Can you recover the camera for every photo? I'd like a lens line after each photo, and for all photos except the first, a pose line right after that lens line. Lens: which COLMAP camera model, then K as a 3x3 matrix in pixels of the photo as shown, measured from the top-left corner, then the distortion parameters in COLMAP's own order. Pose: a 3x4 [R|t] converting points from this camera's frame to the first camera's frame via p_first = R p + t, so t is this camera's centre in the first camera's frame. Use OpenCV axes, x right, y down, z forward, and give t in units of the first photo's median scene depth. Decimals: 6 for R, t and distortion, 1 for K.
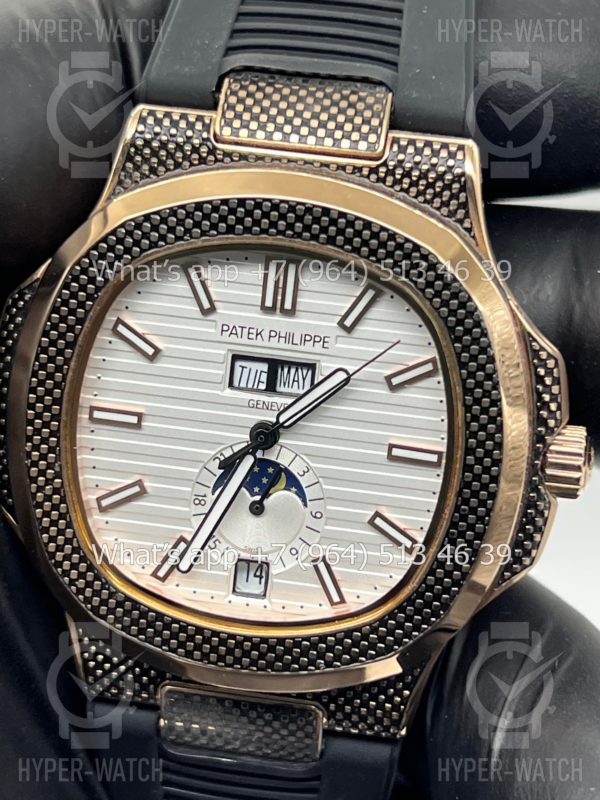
lens RADIAL K [[1869.6, 0, 314.4], [0, 1869.6, 396.0], [0, 0, 1]] dist [0.253598, 0.000000]
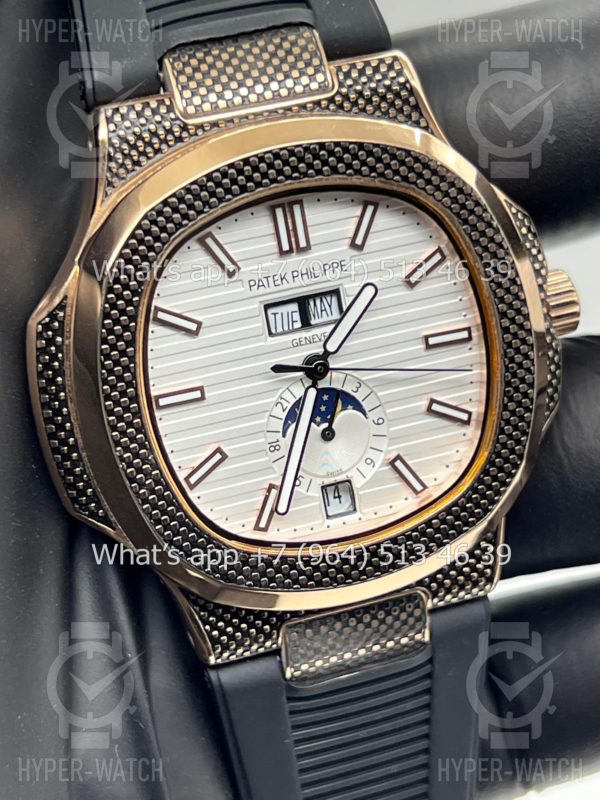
lens RADIAL K [[1869.6, 0, 288.5], [0, 1869.6, 402.7], [0, 0, 1]] dist [0.253598, 0.000000]
pose [[0.886984, -0.330762, 0.322267, -0.393069], [0.329747, 0.942195, 0.059460, -0.028623], [-0.323306, 0.053527, 0.944779, -0.007347]]
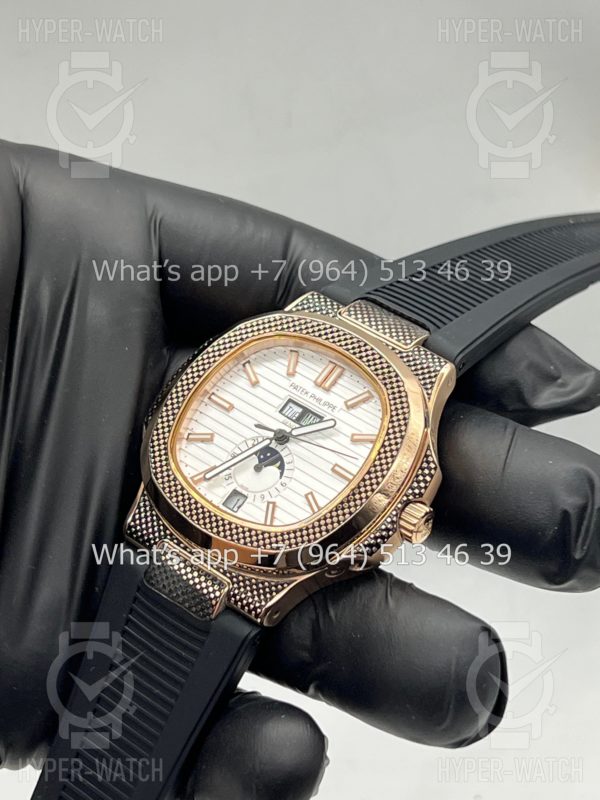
lens RADIAL K [[1869.6, 0, 305.0], [0, 1869.6, 396.9], [0, 0, 1]] dist [0.253598, 0.000000]
pose [[0.853226, 0.406552, -0.326681, 0.589316], [-0.517259, 0.739750, -0.430364, 0.785580], [0.066697, 0.536177, 0.841467, -0.597065]]
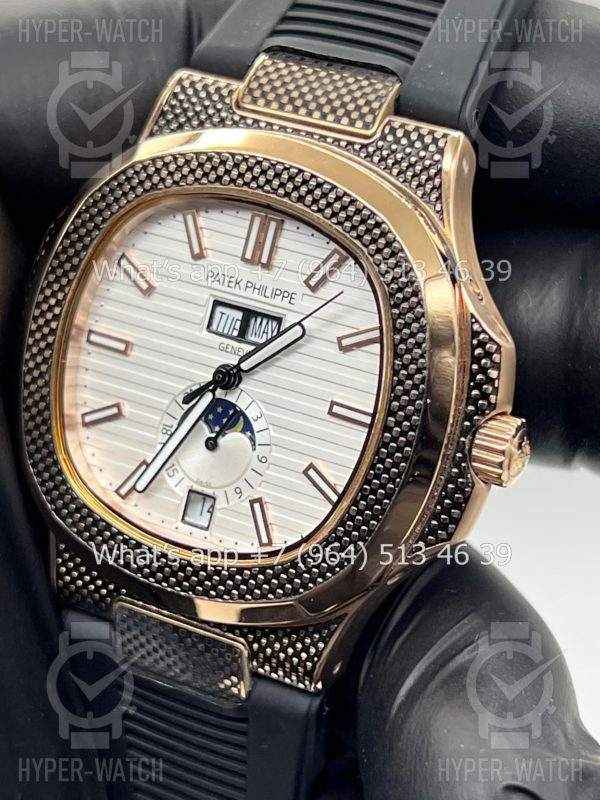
lens RADIAL K [[1869.6, 0, 305.0], [0, 1869.6, 404.7], [0, 0, 1]] dist [0.253598, 0.000000]
pose [[0.944785, 0.156061, -0.288143, 0.328108], [-0.184237, 0.980150, -0.073232, 0.107266], [0.270994, 0.122275, 0.954783, -0.013967]]
